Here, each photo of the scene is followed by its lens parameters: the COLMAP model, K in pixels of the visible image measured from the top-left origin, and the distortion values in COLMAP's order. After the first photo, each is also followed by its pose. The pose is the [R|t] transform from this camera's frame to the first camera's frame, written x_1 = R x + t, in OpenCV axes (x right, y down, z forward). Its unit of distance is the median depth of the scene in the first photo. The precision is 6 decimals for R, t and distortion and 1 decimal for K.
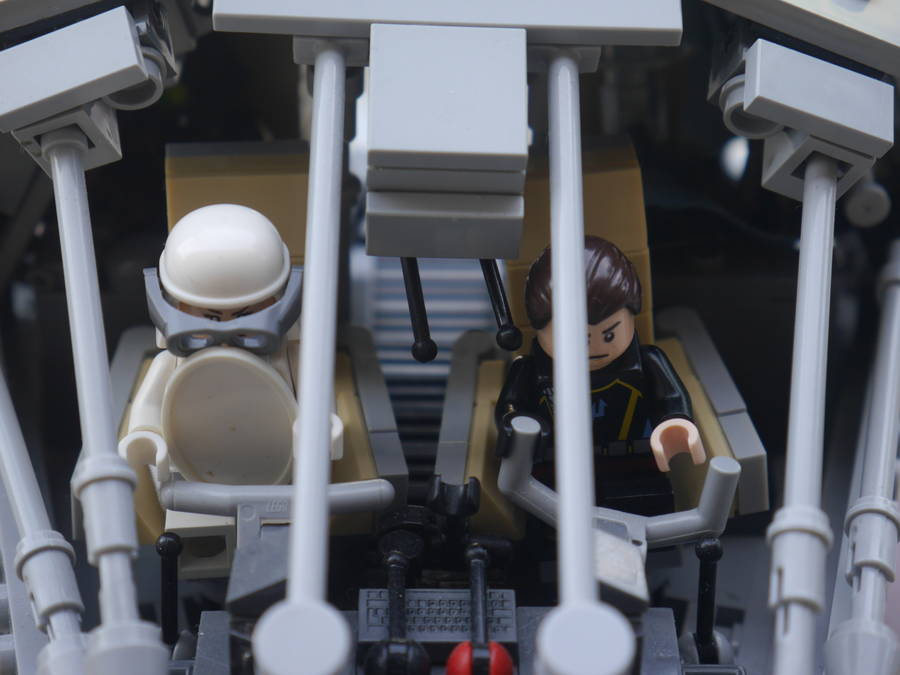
lens RADIAL K [[2201.6, 0, 450.0], [0, 2201.6, 337.5], [0, 0, 1]] dist [0.240250, 0.298999]
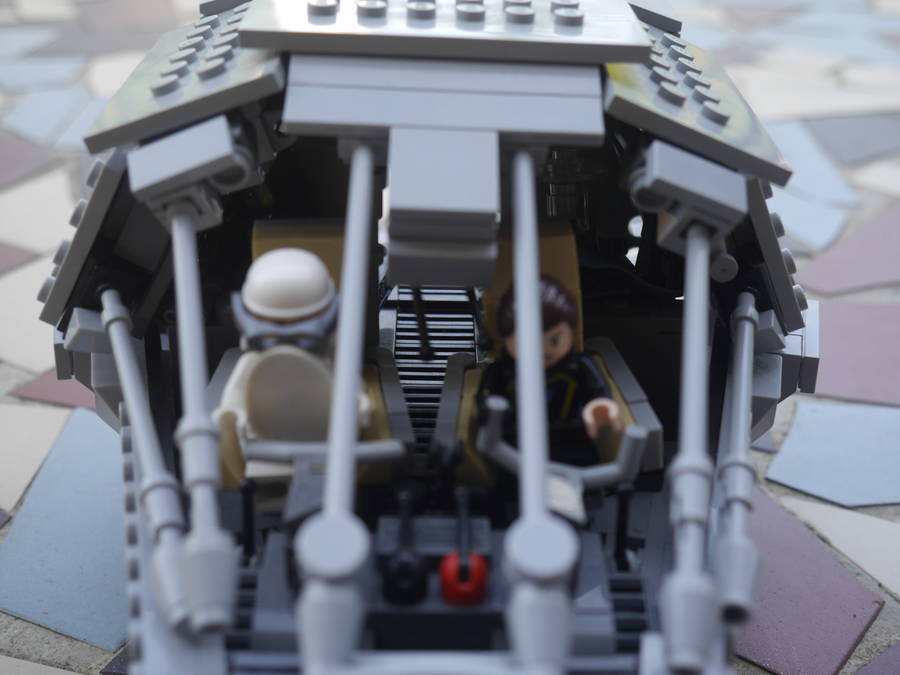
lens RADIAL K [[1245.4, 0, 450.0], [0, 1245.4, 337.5], [0, 0, 1]] dist [-0.001659, -0.002110]
pose [[0.999989, 0.004571, 0.000951, 0.002947], [-0.004490, 0.997345, -0.072686, 0.055845], [-0.001280, 0.072681, 0.997354, 0.190180]]
